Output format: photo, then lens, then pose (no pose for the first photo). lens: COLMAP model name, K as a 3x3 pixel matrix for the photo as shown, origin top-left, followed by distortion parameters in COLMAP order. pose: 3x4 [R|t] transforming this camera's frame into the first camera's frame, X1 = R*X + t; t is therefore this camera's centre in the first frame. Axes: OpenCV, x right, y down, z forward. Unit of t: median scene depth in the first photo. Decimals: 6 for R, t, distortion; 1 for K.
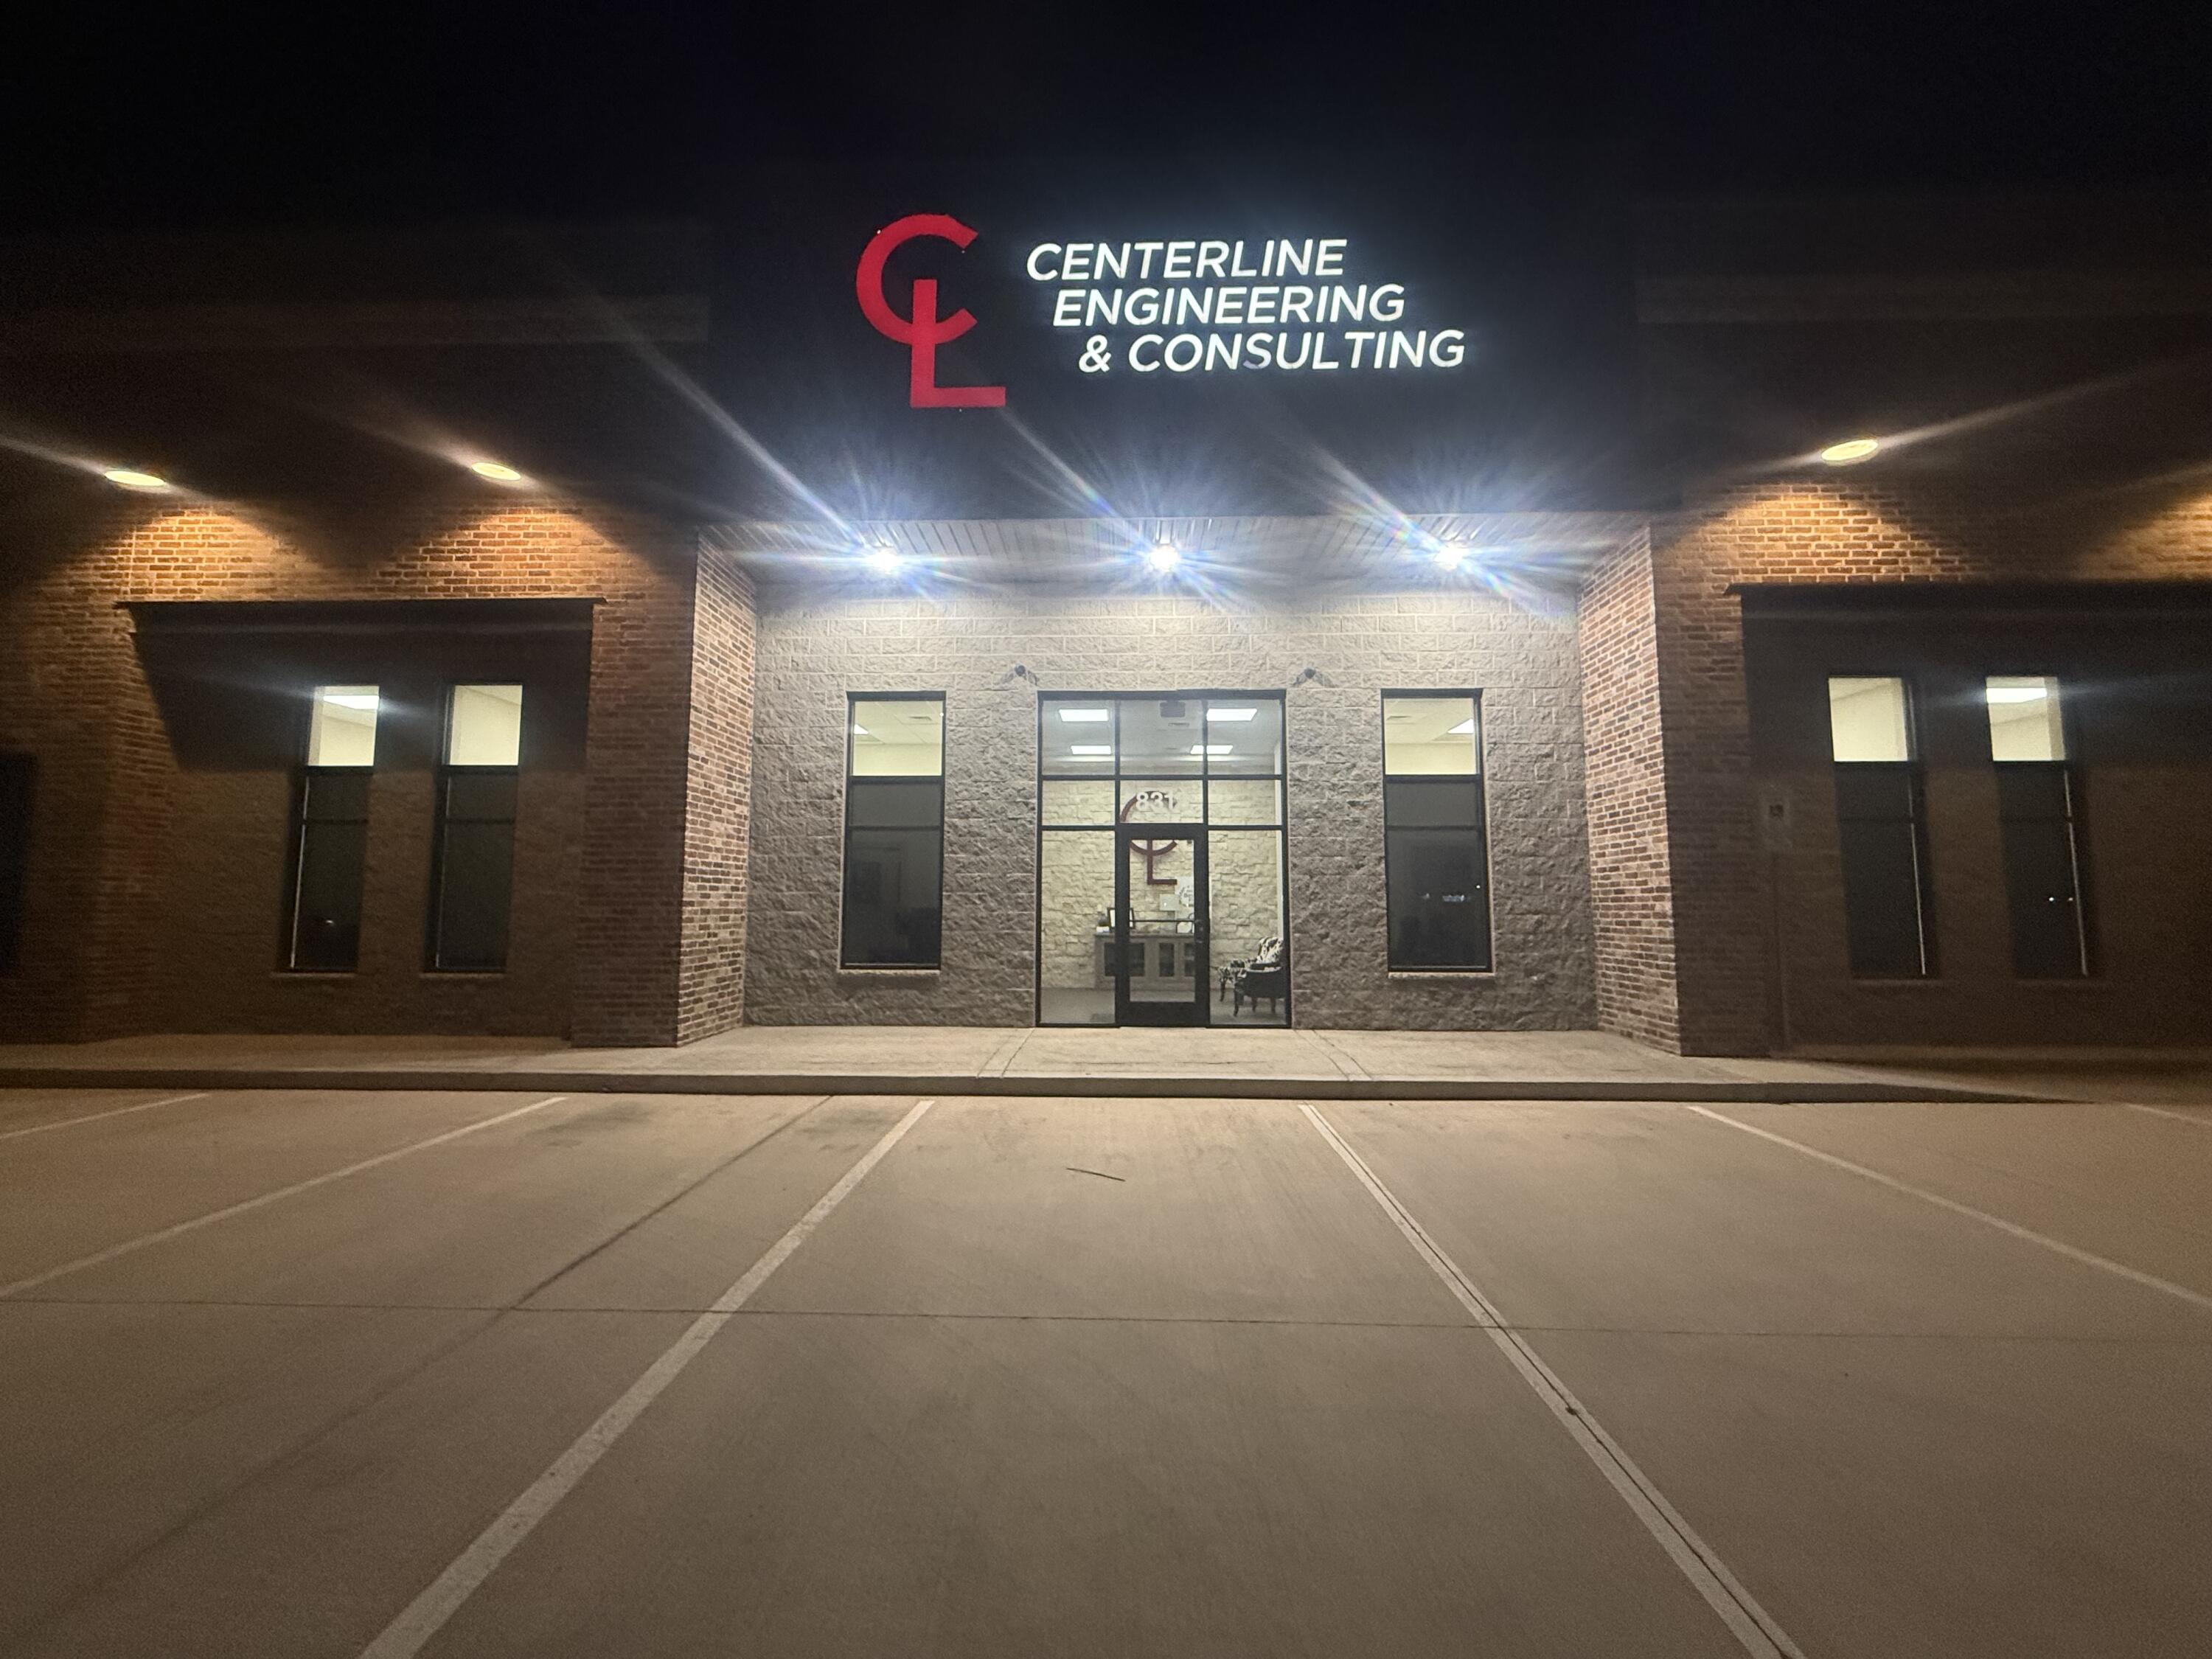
lens RADIAL K [[883.9, 0, 1118.6], [0, 883.9, 842.0], [0, 0, 1]] dist [0.004706, 0.000108]
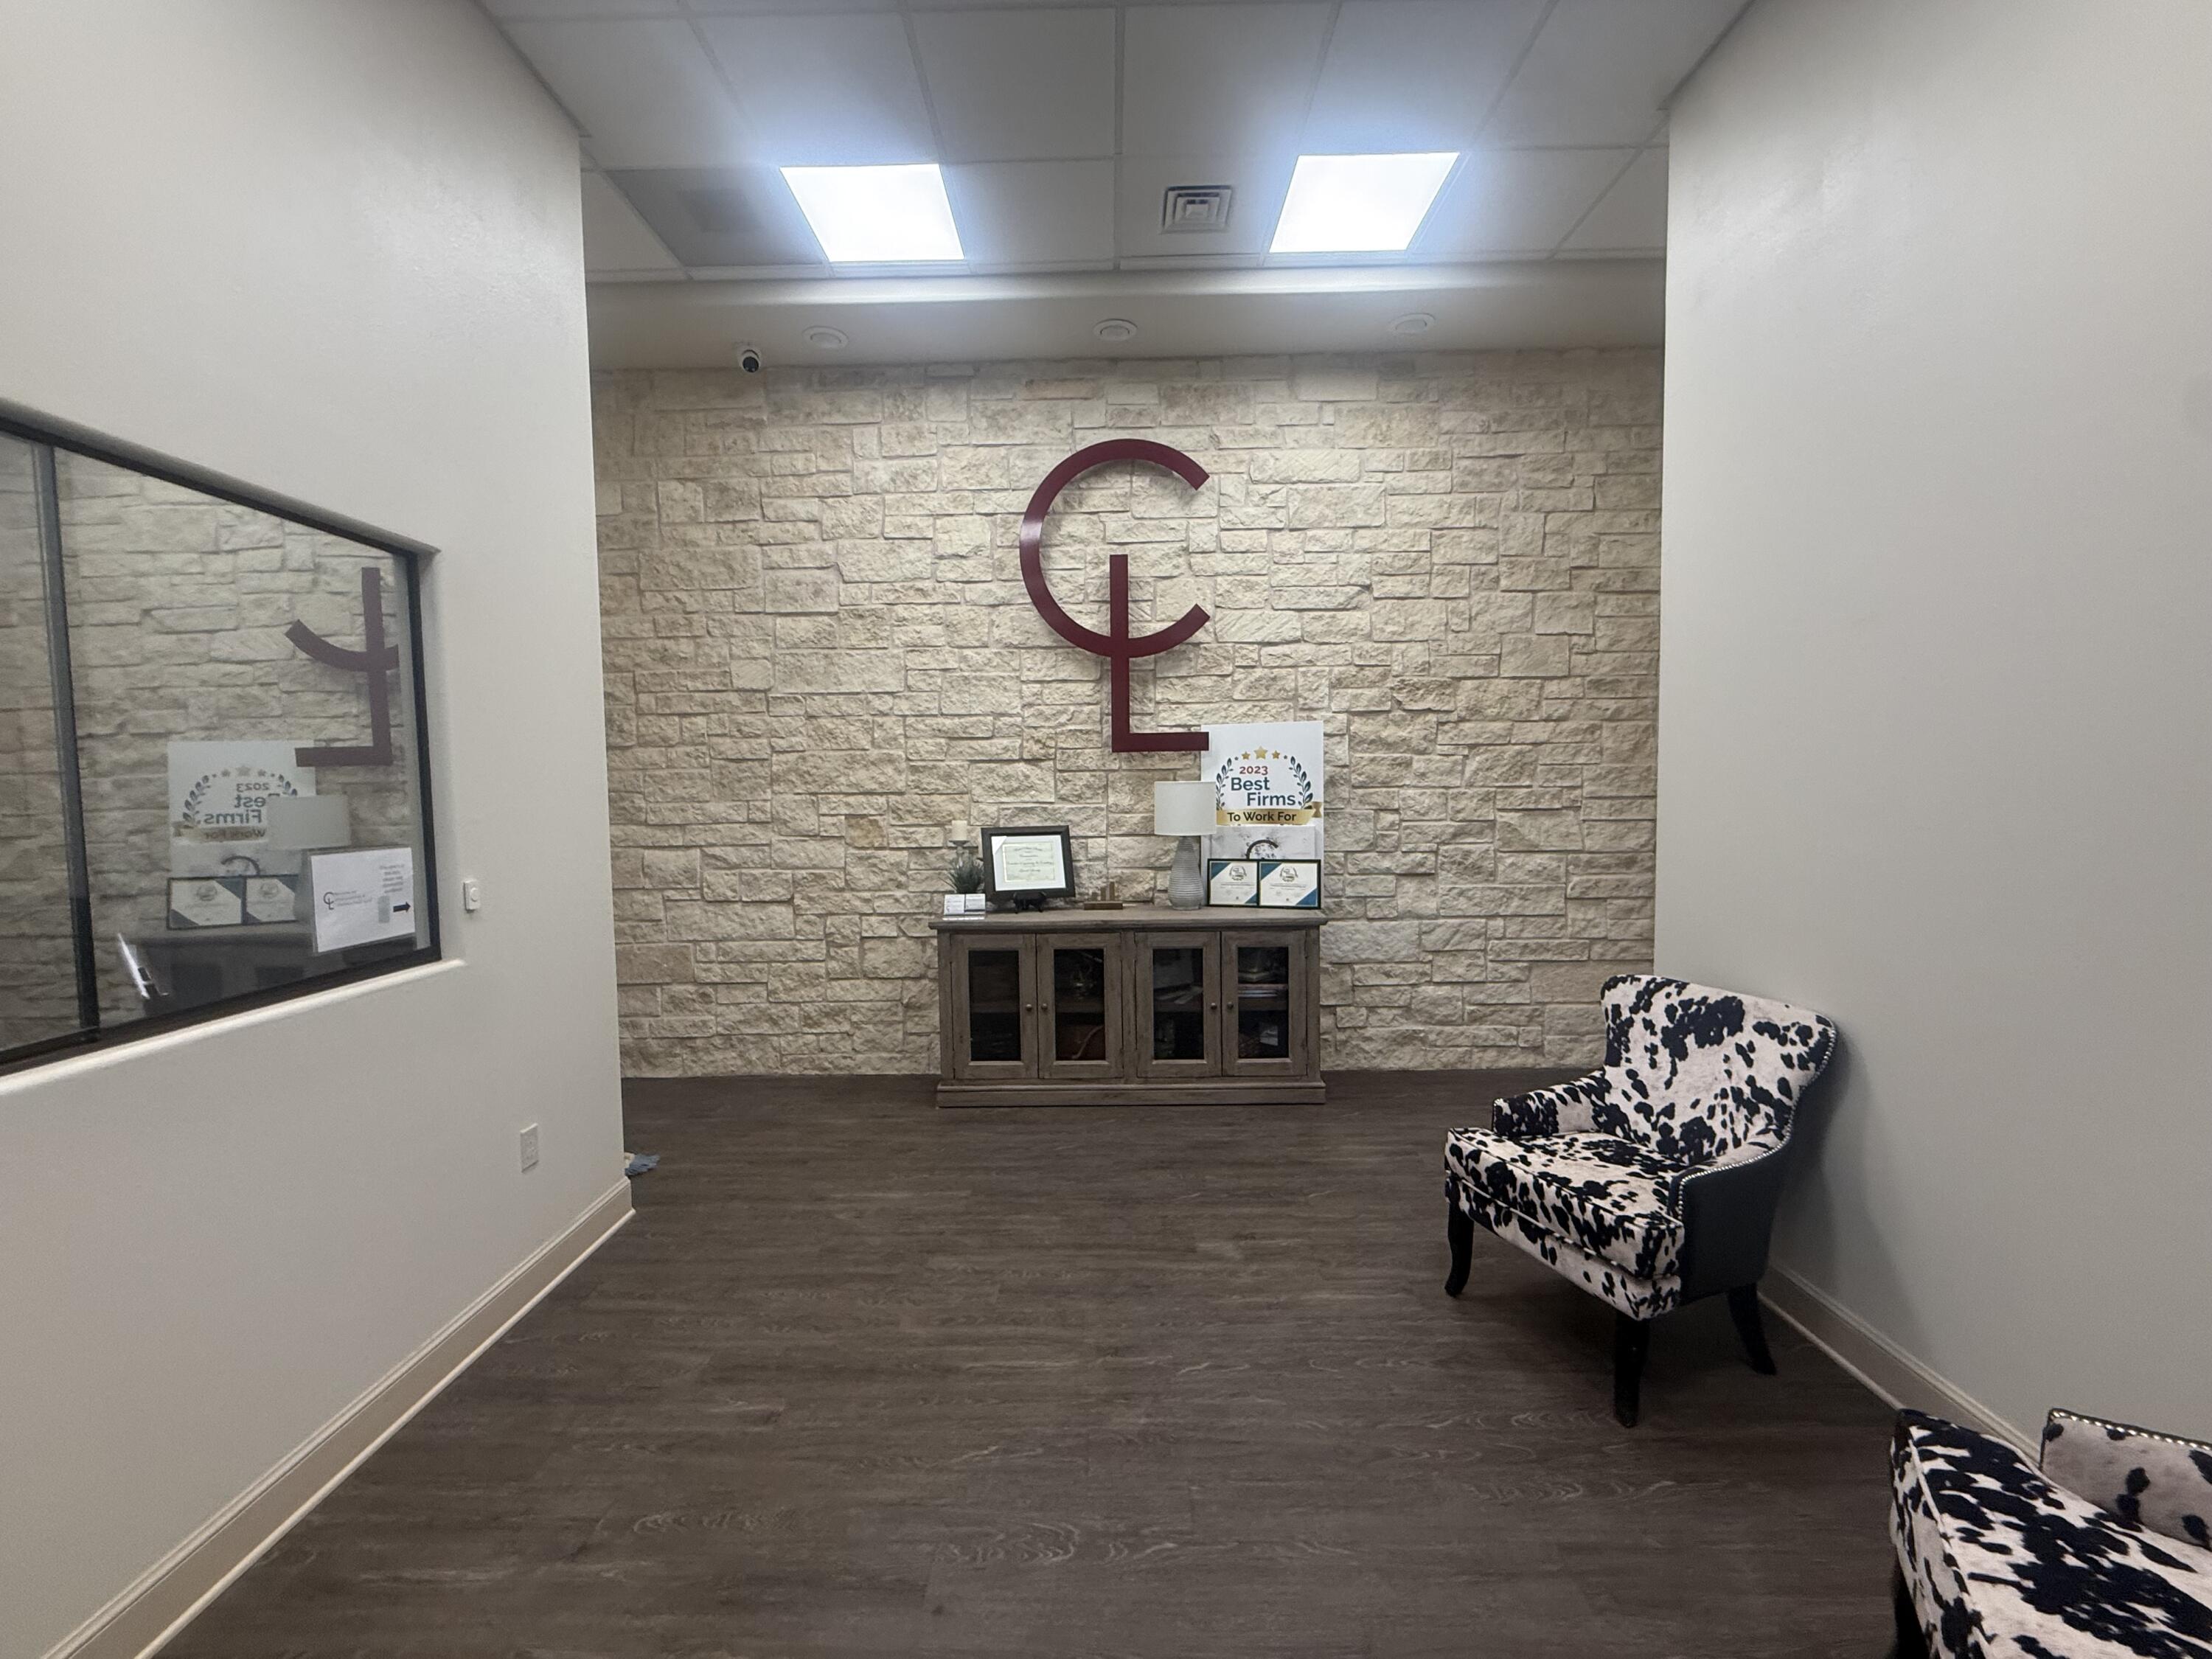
lens RADIAL K [[883.9, 0, 1099.5], [0, 883.9, 823.4], [0, 0, 1]] dist [0.004706, 0.000108]
pose [[0.999877, -0.015585, 0.001796, 0.026912], [0.015169, 0.989644, 0.142742, 0.028856], [-0.004002, -0.142698, 0.989758, 0.689803]]
